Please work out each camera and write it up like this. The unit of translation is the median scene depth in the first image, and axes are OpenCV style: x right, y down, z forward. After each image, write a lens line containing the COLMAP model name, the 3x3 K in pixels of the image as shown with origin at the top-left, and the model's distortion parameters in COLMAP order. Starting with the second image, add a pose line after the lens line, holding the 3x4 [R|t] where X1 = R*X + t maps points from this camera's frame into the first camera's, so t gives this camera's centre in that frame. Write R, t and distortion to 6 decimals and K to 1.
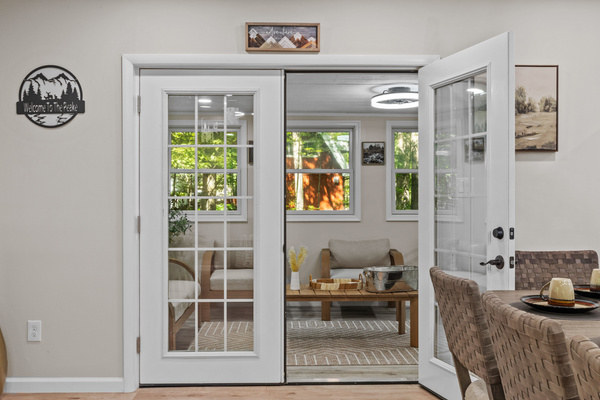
lens RADIAL K [[586.9, 0, 297.4], [0, 586.9, 200.3], [0, 0, 1]] dist [-0.000462, 0.001687]
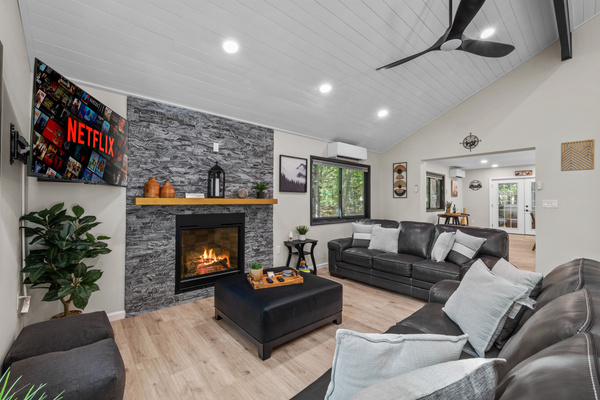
lens RADIAL K [[251.4, 0, 298.4], [0, 251.4, 198.8], [0, 0, 1]] dist [-0.002182, -0.000292]
pose [[0.637151, -0.005945, -0.770716, 0.454534], [-0.005647, 0.999907, -0.012381, 0.015433], [0.770719, 0.012241, 0.637058, -2.213279]]
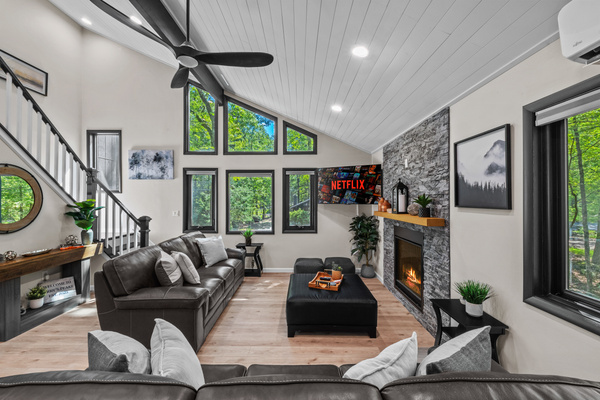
lens RADIAL K [[251.4, 0, 298.4], [0, 251.4, 198.8], [0, 0, 1]] dist [-0.002182, -0.000292]
pose [[-0.999398, 0.005352, 0.034283, -0.085683], [0.005286, 0.999984, -0.002029, -0.052841], [-0.034293, -0.001846, -0.999410, -0.893744]]
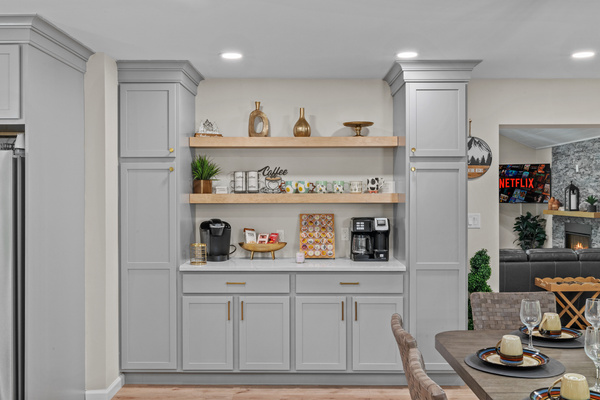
lens RADIAL K [[634.0, 0, 300.0], [0, 634.0, 200.0], [0, 0, 1]] dist [-0.686332, 1.620648]
pose [[-0.999315, 0.006964, 0.036353, 0.682559], [0.007377, 0.999910, 0.011223, -0.083815], [-0.036271, 0.011484, -0.999276, 0.819859]]
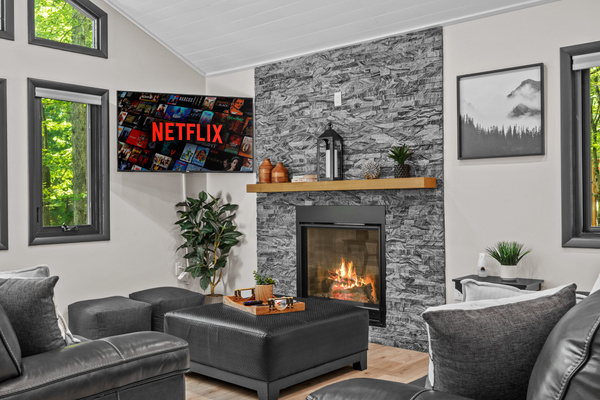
lens RADIAL K [[586.9, 0, 297.4], [0, 586.9, 200.3], [0, 0, 1]] dist [-0.000462, 0.001687]
pose [[-0.680246, 0.011250, -0.732897, 0.604260], [0.011822, 0.999921, 0.004375, 0.041083], [0.732888, -0.005688, -0.680325, -0.998341]]
